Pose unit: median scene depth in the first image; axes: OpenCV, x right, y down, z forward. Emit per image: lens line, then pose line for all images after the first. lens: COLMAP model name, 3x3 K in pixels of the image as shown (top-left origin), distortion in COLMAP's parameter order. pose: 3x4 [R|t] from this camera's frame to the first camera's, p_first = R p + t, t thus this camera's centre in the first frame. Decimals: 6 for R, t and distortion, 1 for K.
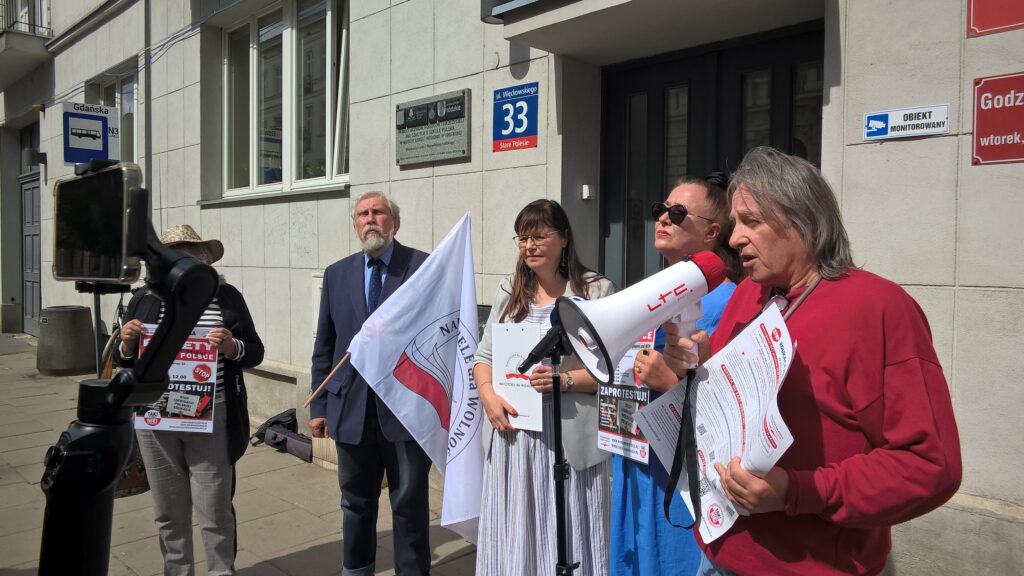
lens RADIAL K [[776.3, 0, 519.3], [0, 776.3, 286.0], [0, 0, 1]] dist [0.002031, -0.014501]
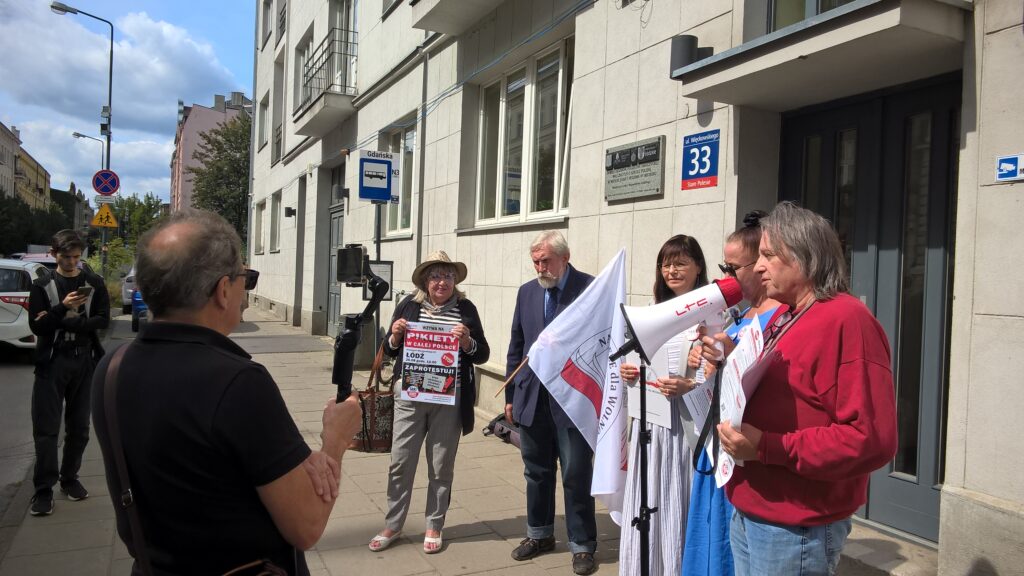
lens RADIAL K [[776.3, 0, 507.5], [0, 776.3, 287.6], [0, 0, 1]] dist [0.002031, -0.014501]
pose [[0.939458, 0.031146, -0.341247, 0.128763], [-0.041784, 0.998842, -0.023864, 0.009008], [0.340108, 0.036678, 0.939671, -0.166233]]
